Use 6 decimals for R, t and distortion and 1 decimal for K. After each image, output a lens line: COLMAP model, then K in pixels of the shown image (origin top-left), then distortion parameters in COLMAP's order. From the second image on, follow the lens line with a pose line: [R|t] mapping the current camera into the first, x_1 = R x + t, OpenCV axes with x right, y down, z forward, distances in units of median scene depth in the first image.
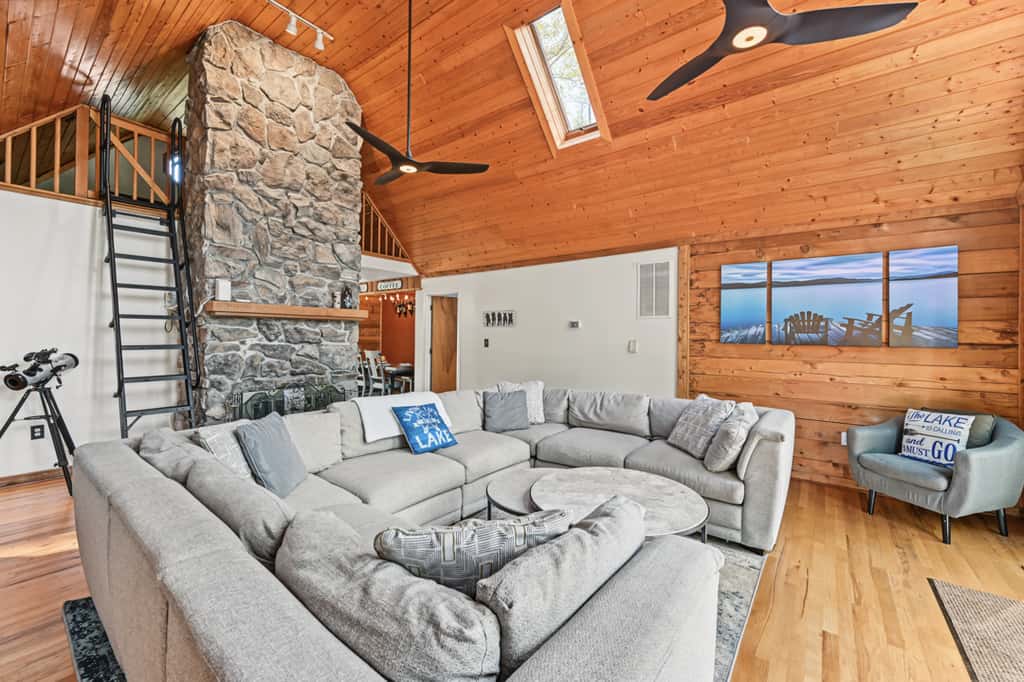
lens RADIAL K [[412.0, 0, 515.7], [0, 412.0, 337.7], [0, 0, 1]] dist [0.000549, 0.000030]
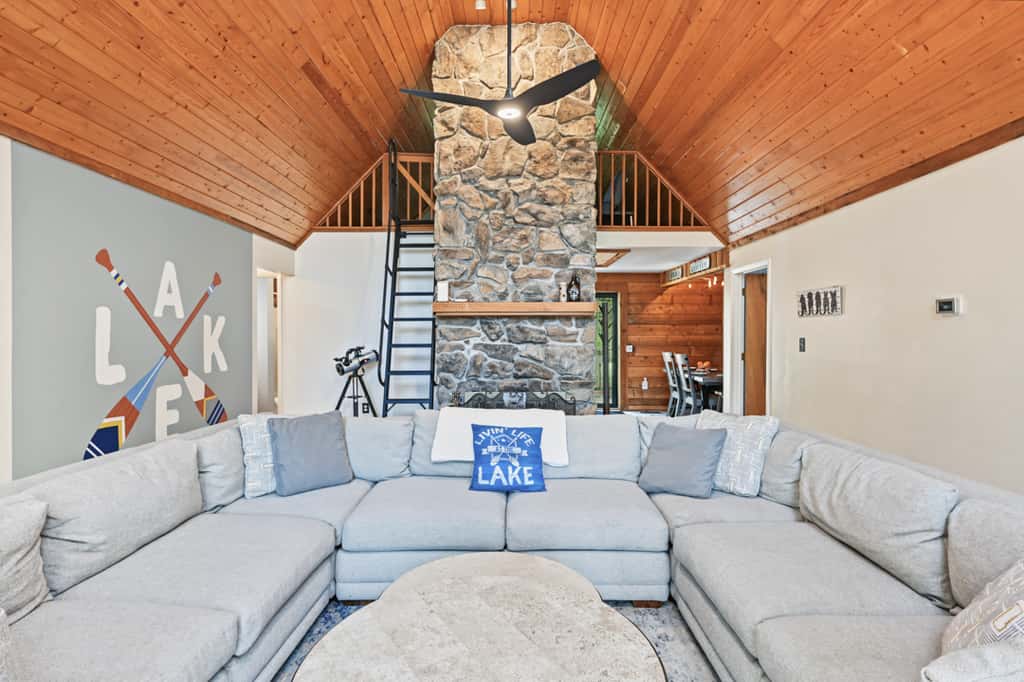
lens RADIAL K [[500.0, 0, 512.0], [0, 500.0, 341.0], [0, 0, 1]] dist [-0.002965, -0.000066]
pose [[0.602845, 0.001839, -0.797856, 0.343034], [0.002984, 0.999985, 0.004559, 0.003607], [0.797852, -0.005129, 0.602831, 0.324623]]
